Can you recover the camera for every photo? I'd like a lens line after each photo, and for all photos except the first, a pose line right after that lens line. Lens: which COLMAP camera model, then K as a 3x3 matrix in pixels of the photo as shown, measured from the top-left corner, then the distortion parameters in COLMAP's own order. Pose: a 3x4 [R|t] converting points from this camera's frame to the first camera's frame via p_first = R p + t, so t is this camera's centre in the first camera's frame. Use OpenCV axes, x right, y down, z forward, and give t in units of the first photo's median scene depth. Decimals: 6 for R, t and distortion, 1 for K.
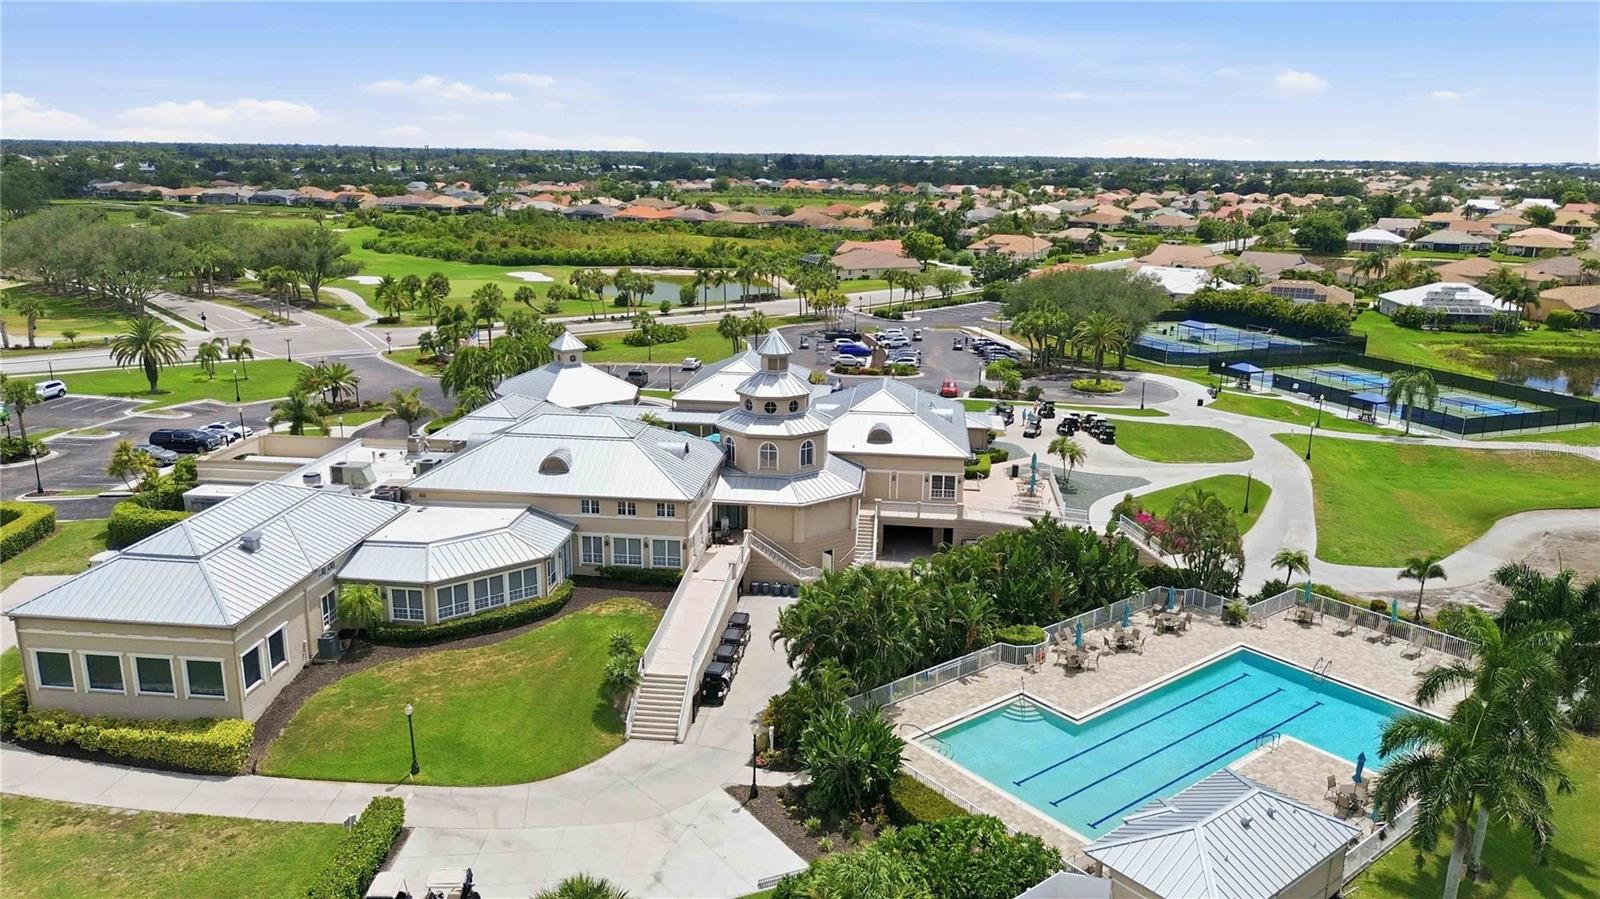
lens RADIAL K [[1134.4, 0, 794.4], [0, 1134.4, 443.1], [0, 0, 1]] dist [0.068962, -0.065151]
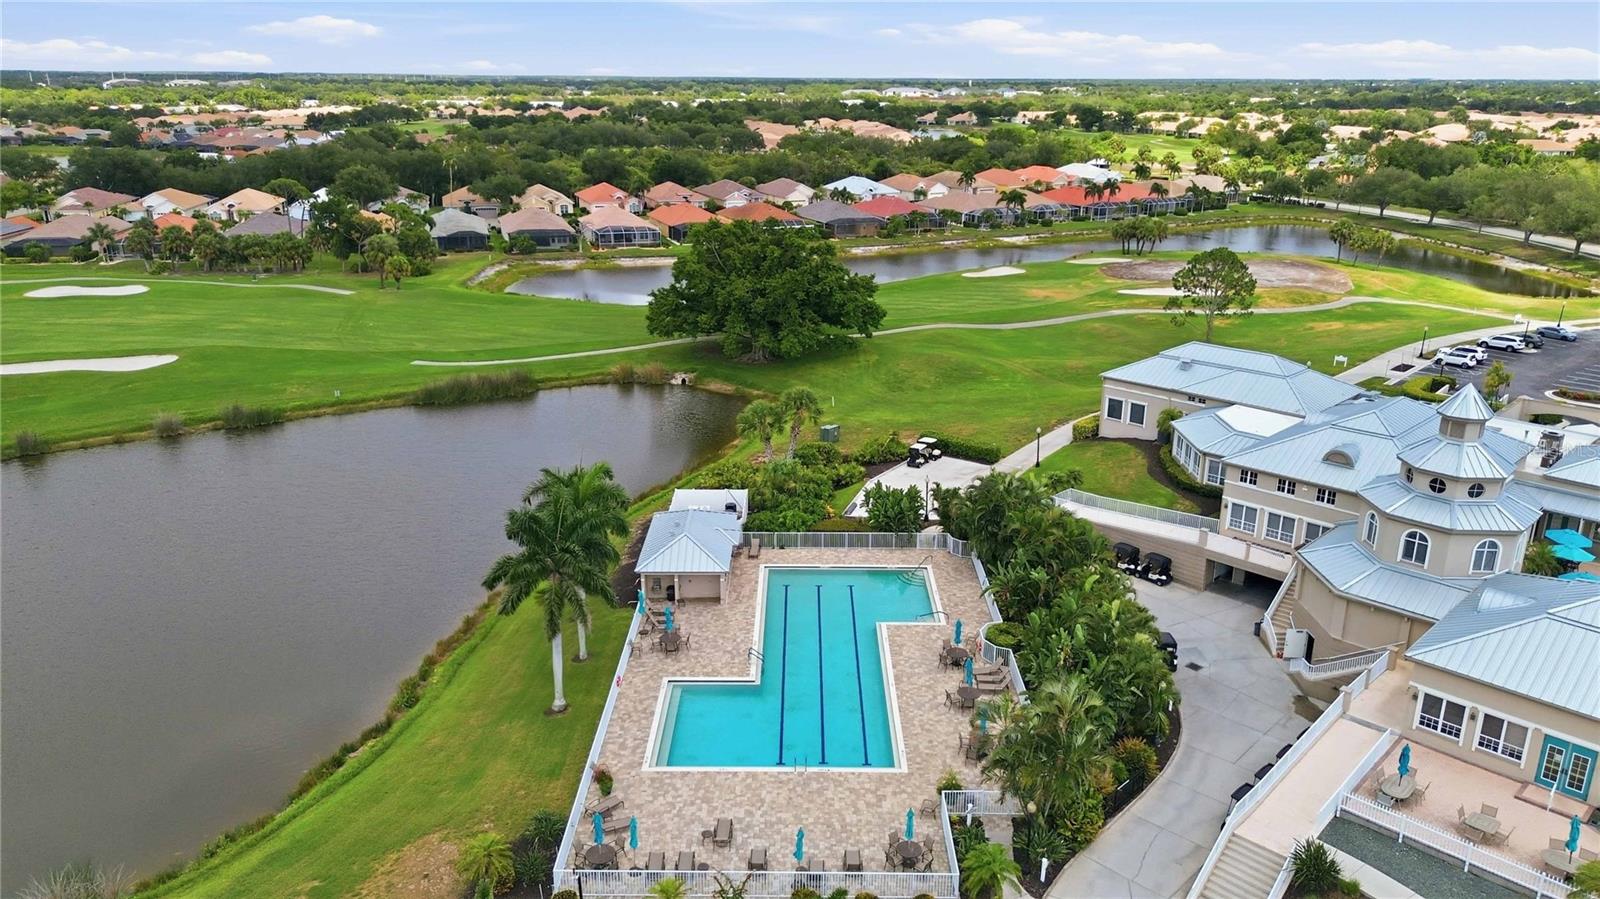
lens RADIAL K [[1134.4, 0, 802.4], [0, 1134.4, 454.0], [0, 0, 1]] dist [0.068962, -0.065151]
pose [[-0.625925, 0.229277, -0.745419, 0.145037], [-0.206098, 0.873200, 0.441639, -0.053006], [0.752158, 0.430062, -0.499305, 0.185787]]
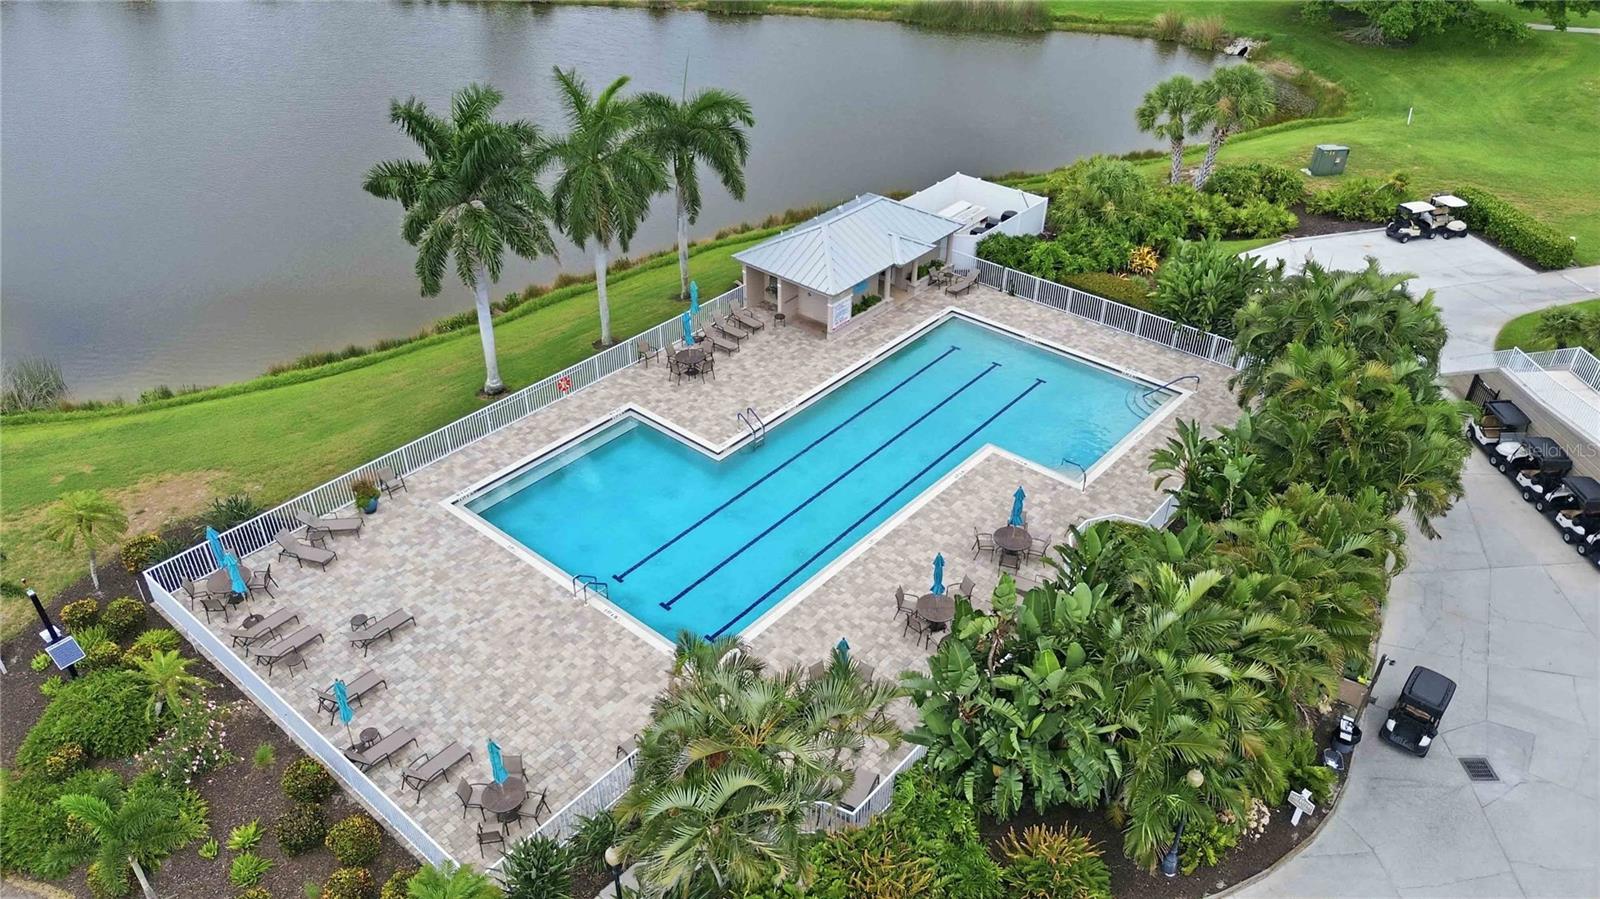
lens RADIAL K [[1134.4, 0, 803.2], [0, 1134.4, 445.4], [0, 0, 1]] dist [0.068962, -0.065151]
pose [[-0.981785, 0.088046, -0.168360, 0.061804], [-0.067555, 0.666458, 0.742476, -0.037061], [0.177577, 0.740326, -0.648371, 0.185531]]
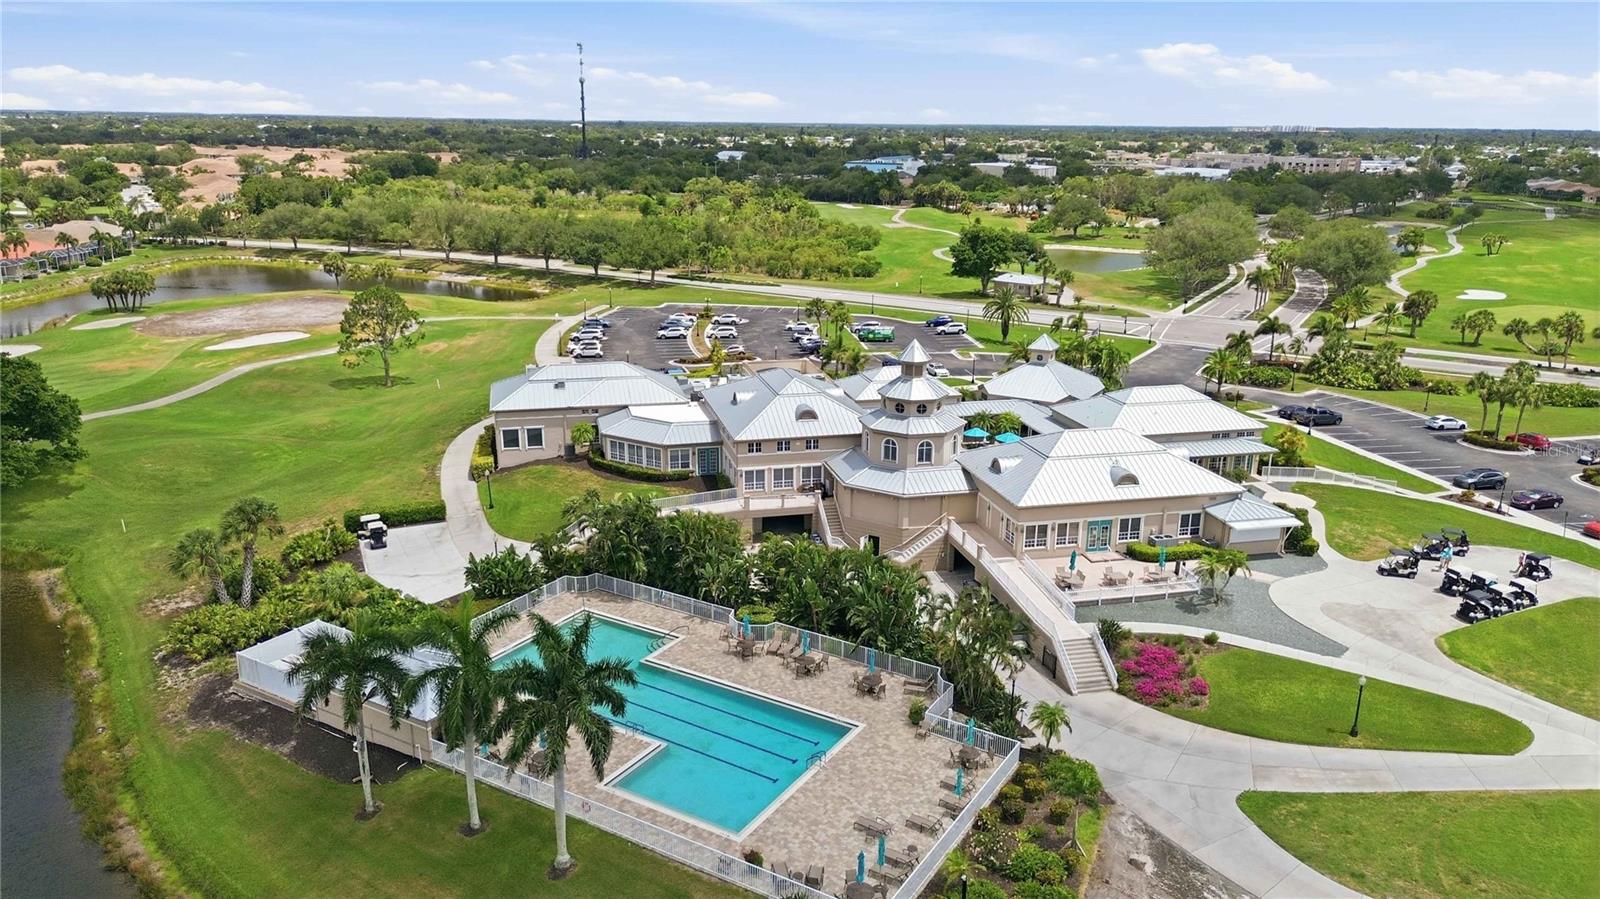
lens RADIAL K [[1134.4, 0, 804.0], [0, 1134.4, 453.5], [0, 0, 1]] dist [0.068962, -0.065151]
pose [[0.349715, 0.253447, -0.901922, 0.172362], [-0.239348, 0.954934, 0.175538, -0.028487], [0.905766, 0.154485, 0.394617, 0.081926]]
